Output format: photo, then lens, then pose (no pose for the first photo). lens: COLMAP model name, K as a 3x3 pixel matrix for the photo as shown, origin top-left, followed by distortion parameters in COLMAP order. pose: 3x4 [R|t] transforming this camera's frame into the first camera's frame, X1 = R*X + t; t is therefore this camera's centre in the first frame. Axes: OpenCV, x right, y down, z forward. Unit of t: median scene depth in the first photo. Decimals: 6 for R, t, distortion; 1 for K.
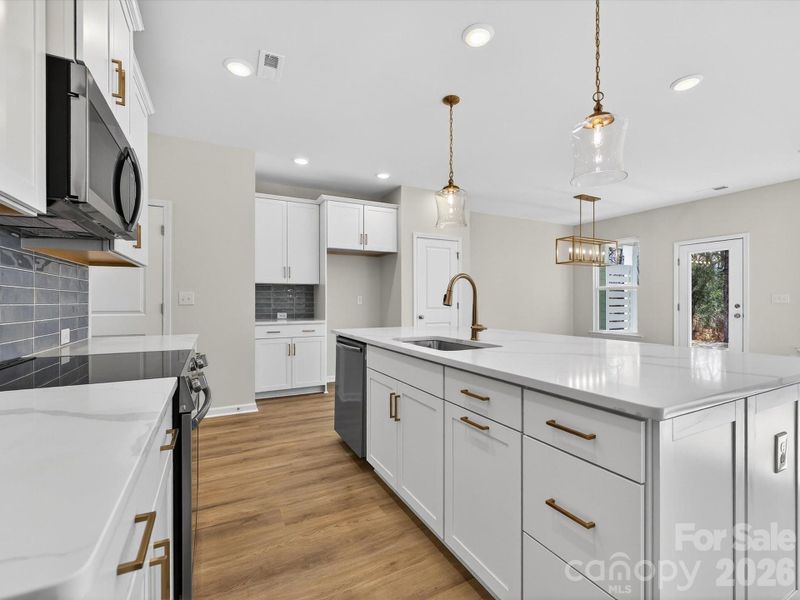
lens RADIAL K [[363.0, 0, 406.5], [0, 363.0, 299.6], [0, 0, 1]] dist [-0.002541, -0.000236]
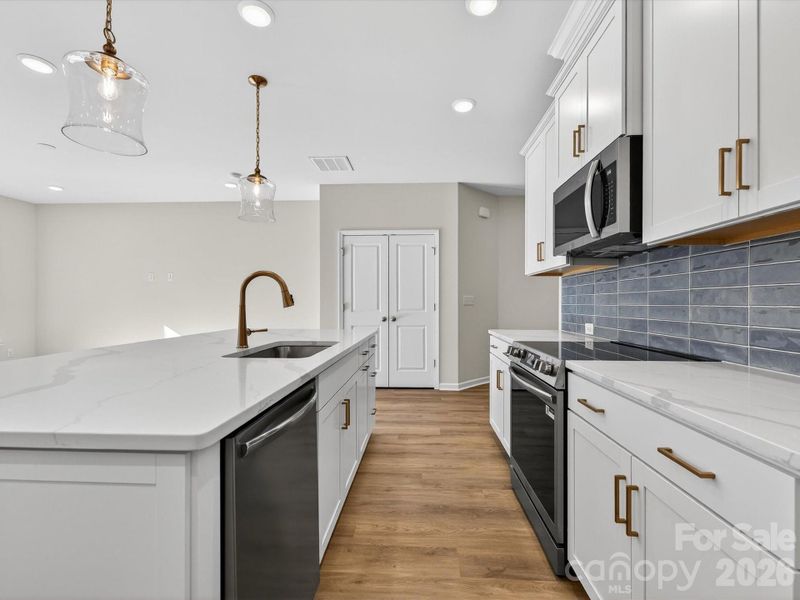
lens RADIAL K [[363.1, 0, 399.3], [0, 363.1, 304.5], [0, 0, 1]] dist [0.000132, 0.000024]
pose [[-0.851144, -0.000196, 0.524932, -0.282759], [-0.001135, 0.999998, -0.001465, 0.004505], [-0.524931, -0.001843, -0.851143, 0.757239]]
